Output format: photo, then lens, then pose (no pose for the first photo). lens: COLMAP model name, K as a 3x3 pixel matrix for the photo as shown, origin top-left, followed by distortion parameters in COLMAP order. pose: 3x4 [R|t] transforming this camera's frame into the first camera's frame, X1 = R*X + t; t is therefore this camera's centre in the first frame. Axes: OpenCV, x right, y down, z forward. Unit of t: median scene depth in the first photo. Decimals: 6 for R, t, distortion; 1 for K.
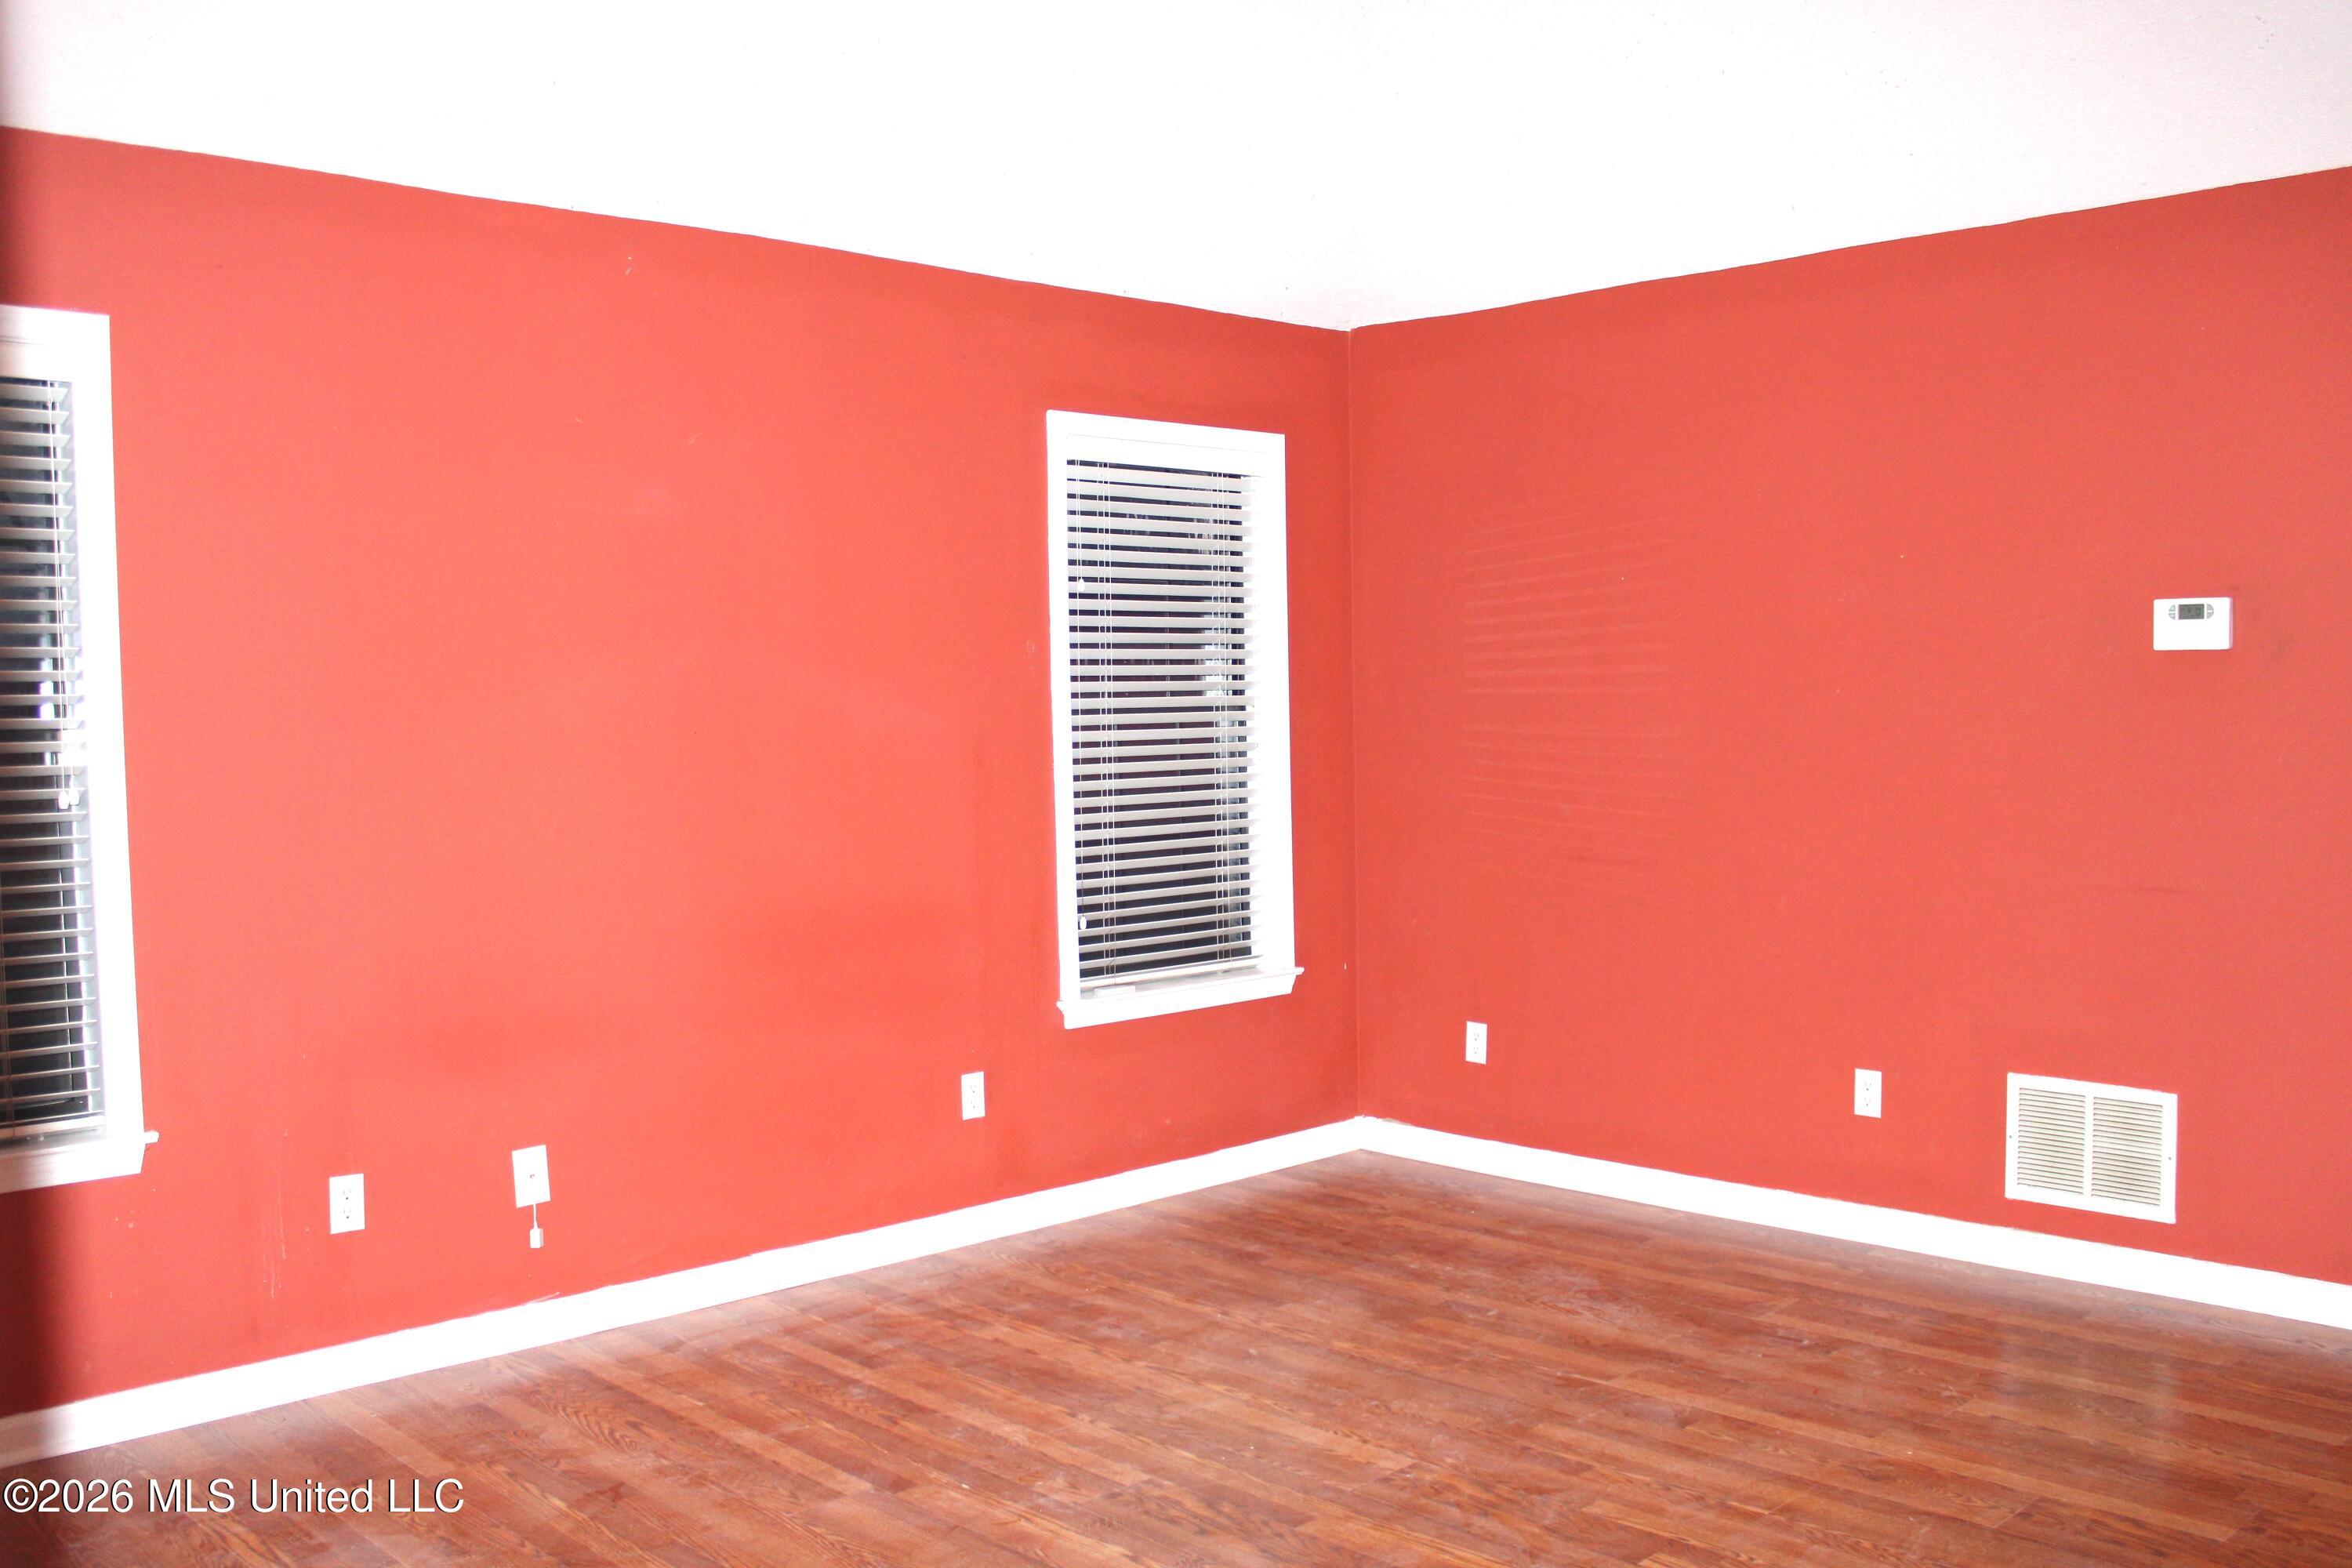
lens RADIAL K [[2115.3, 0, 1177.6], [0, 2115.3, 797.5], [0, 0, 1]] dist [-0.151464, 0.145228]
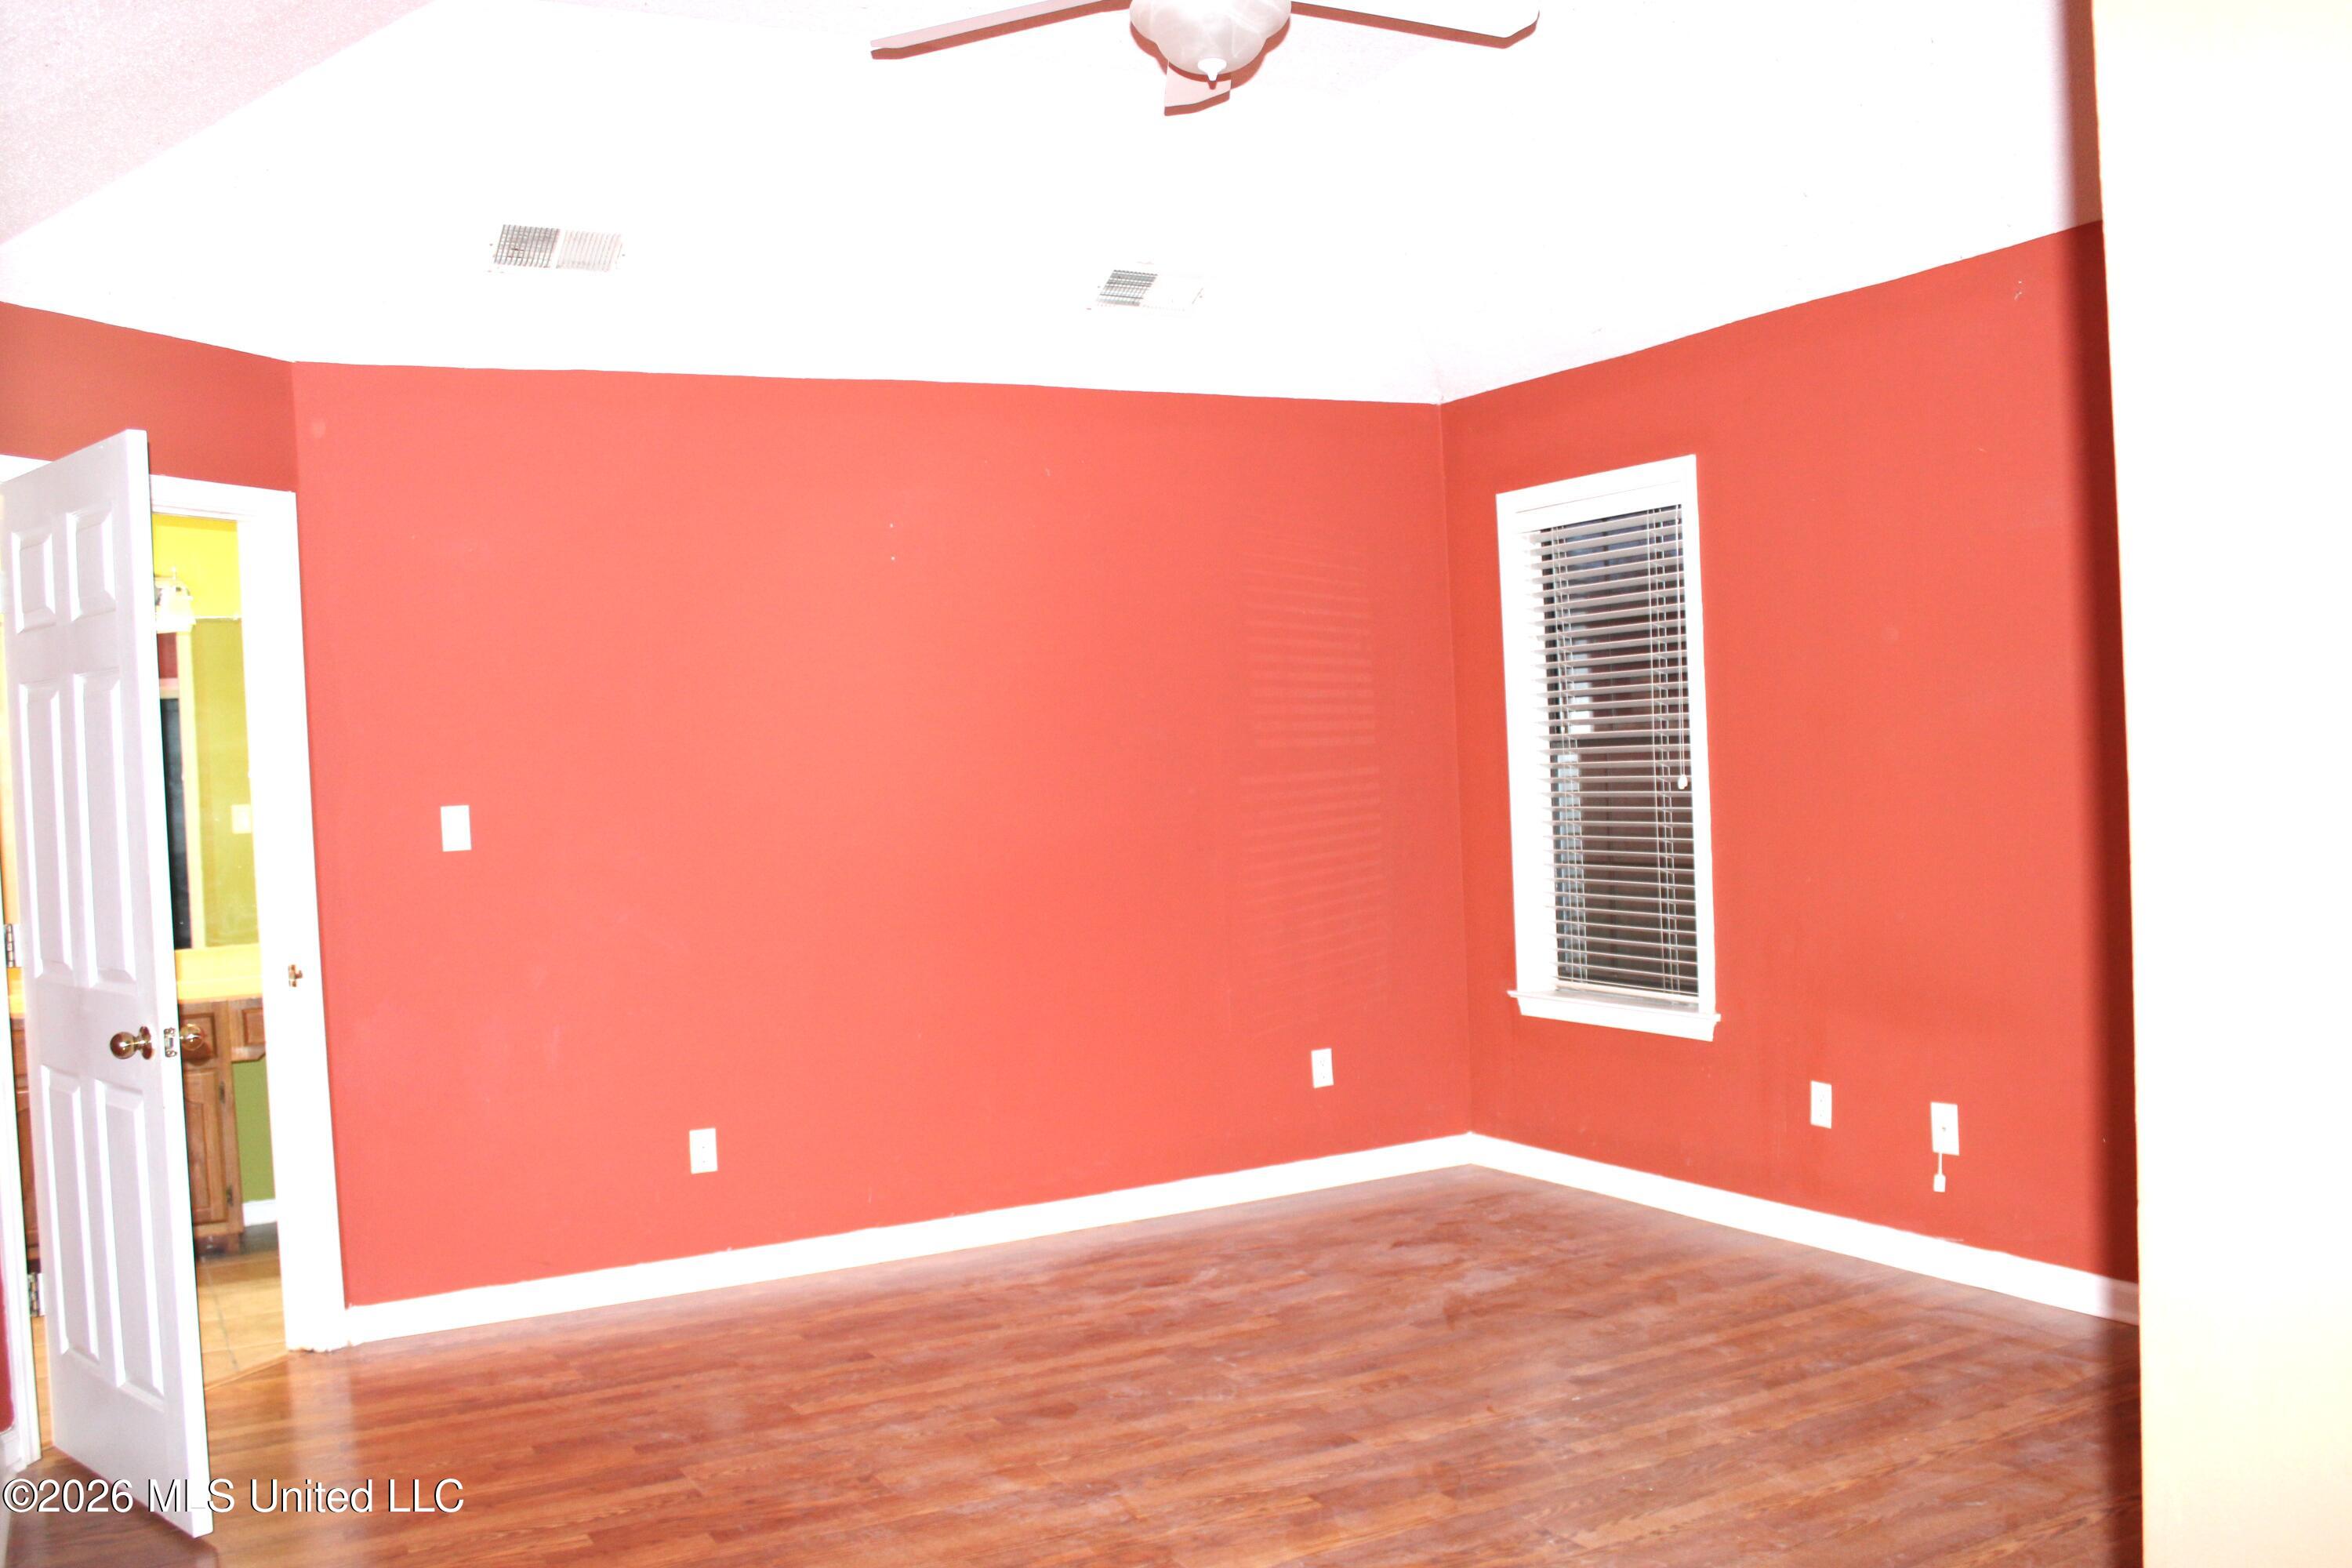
lens RADIAL K [[2115.3, 0, 1177.6], [0, 2115.3, 797.5], [0, 0, 1]] dist [-0.151464, 0.145228]
pose [[-0.246038, 0.045713, -0.968181, 0.900249], [-0.002823, 0.998849, 0.047879, -0.052892], [0.969256, 0.014513, -0.245626, 0.889460]]
